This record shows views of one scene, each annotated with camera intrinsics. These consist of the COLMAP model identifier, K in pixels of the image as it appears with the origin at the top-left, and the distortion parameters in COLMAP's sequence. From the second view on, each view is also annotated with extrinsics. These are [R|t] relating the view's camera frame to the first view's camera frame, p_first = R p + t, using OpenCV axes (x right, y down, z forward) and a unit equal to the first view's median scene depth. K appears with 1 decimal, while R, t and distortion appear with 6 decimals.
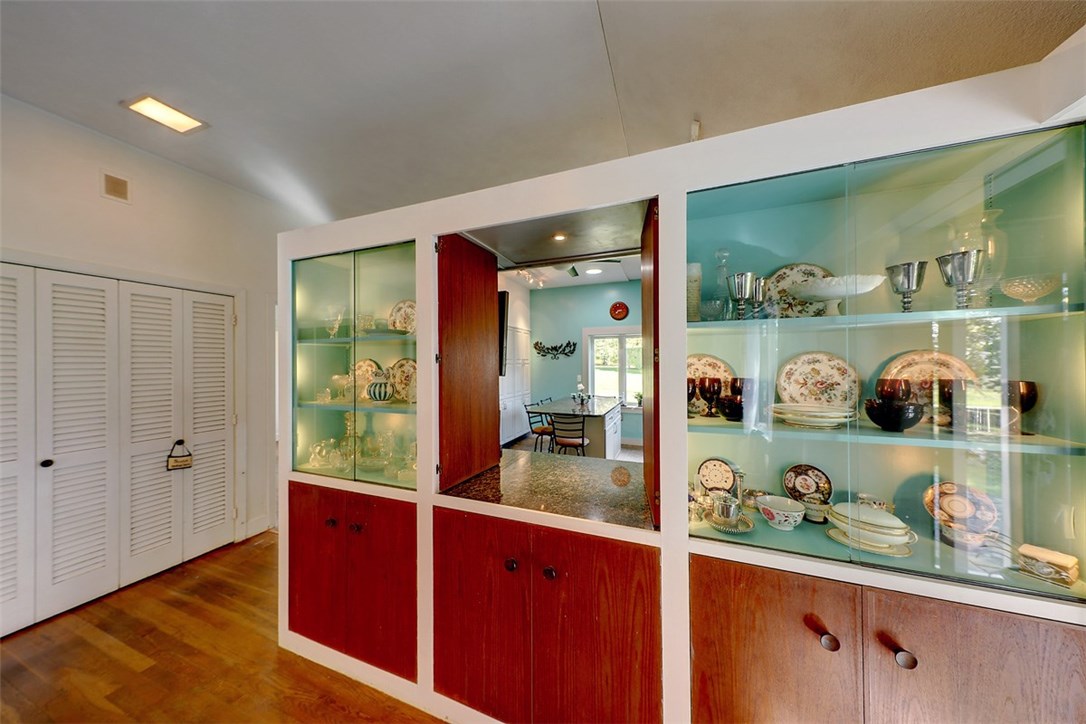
lens RADIAL K [[336.5, 0, 544.1], [0, 336.5, 359.9], [0, 0, 1]] dist [-0.000445, -0.000055]
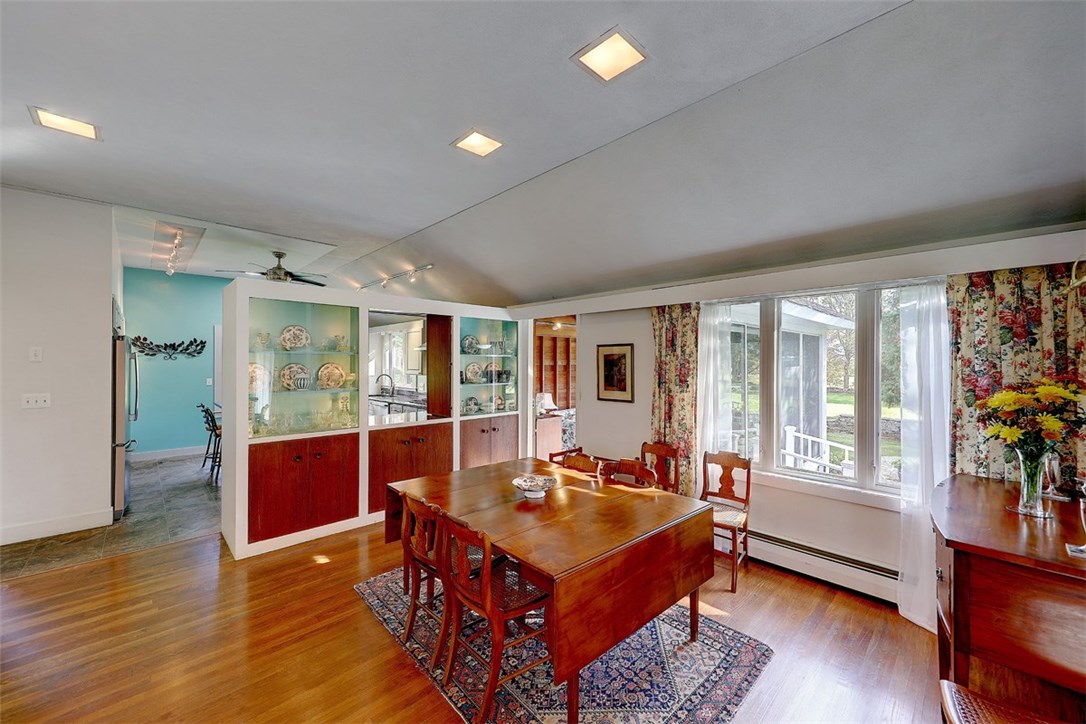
lens RADIAL K [[415.8, 0, 541.1], [0, 415.8, 362.9], [0, 0, 1]] dist [0.000805, -0.000163]
pose [[0.429798, -0.000243, 0.902925, -0.513264], [-0.009351, 0.999945, 0.004720, -0.007395], [-0.902877, -0.010471, 0.429772, -0.264644]]
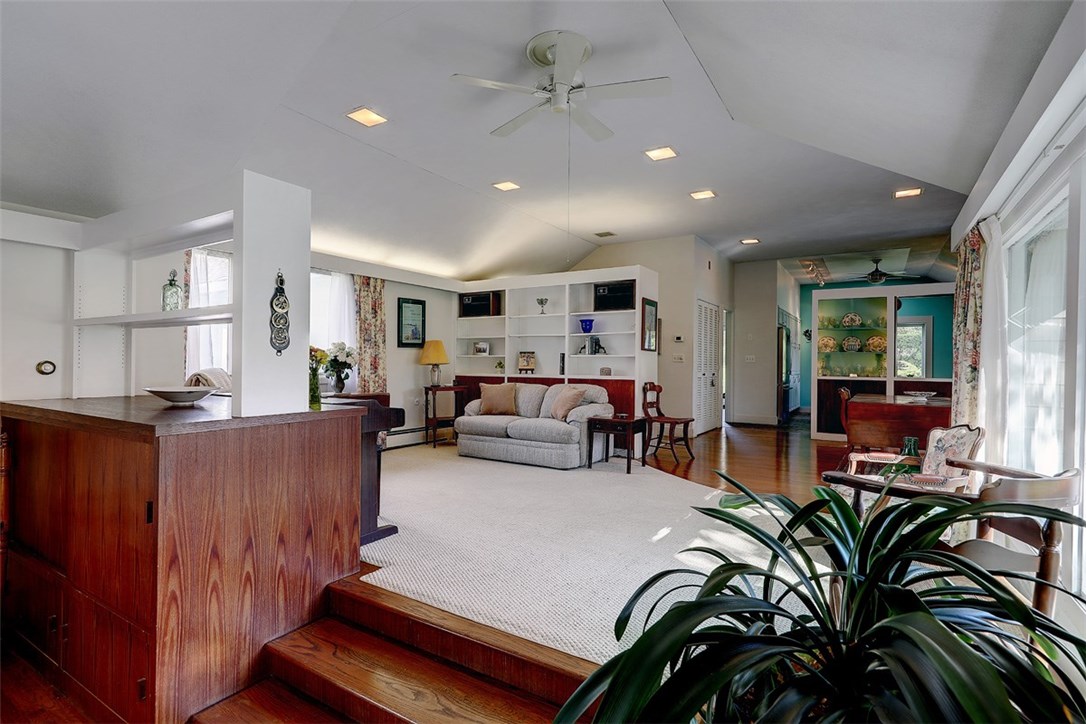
lens RADIAL K [[535.6, 0, 544.8], [0, 535.6, 364.2], [0, 0, 1]] dist [-0.000116, -0.000014]
pose [[0.980609, 0.009098, -0.195765, -0.575619], [-0.007707, 0.999939, 0.007869, 0.058947], [0.195825, -0.006208, 0.980619, -1.039564]]
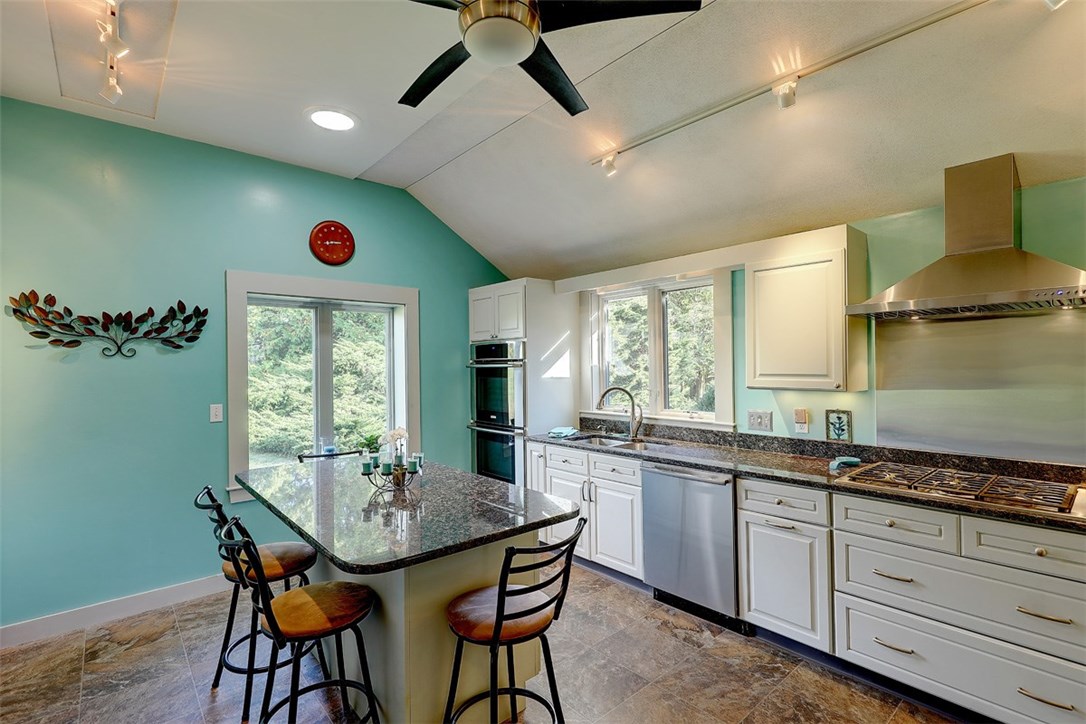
lens RADIAL K [[507.3, 0, 542.6], [0, 507.3, 361.6], [0, 0, 1]] dist [0.003050, -0.000425]
pose [[0.480304, 0.000305, 0.877102, -0.196163], [0.004592, 0.999985, -0.002863, 0.005826], [-0.877090, 0.005403, 0.480295, 0.450947]]
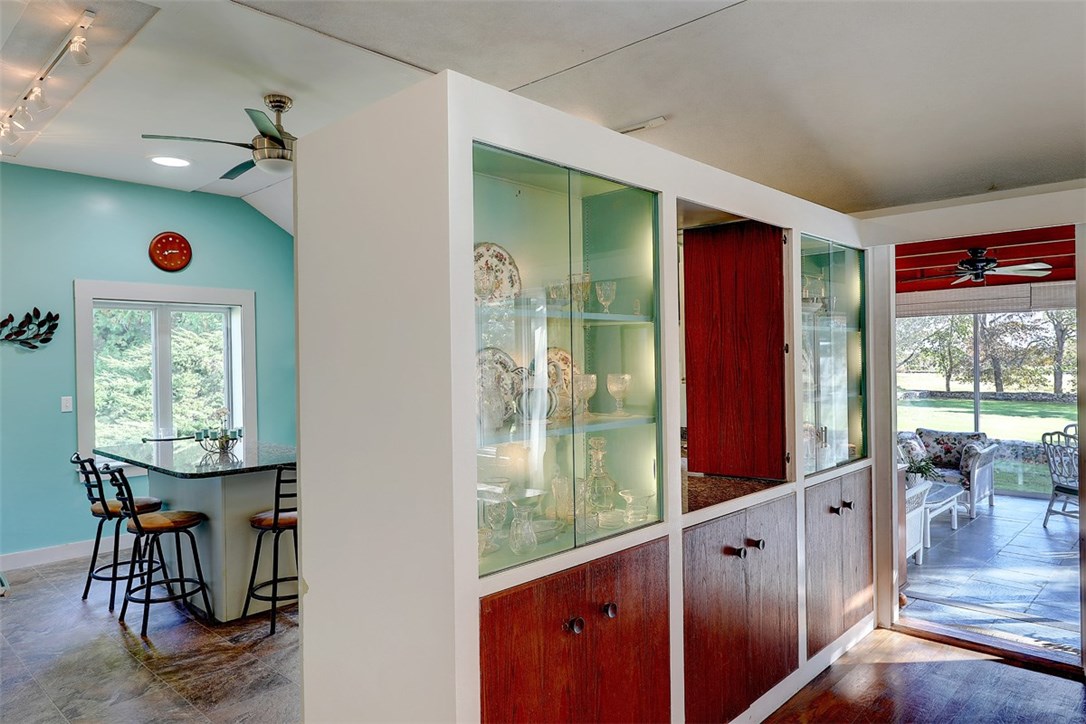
lens RADIAL K [[705.4, 0, 544.2], [0, 705.4, 361.5], [0, 0, 1]] dist [-0.004144, 0.004913]
pose [[0.391656, -0.009161, 0.920066, -0.449887], [0.007934, 0.999947, 0.006579, 0.003956], [-0.920078, 0.004723, 0.391708, 0.143069]]
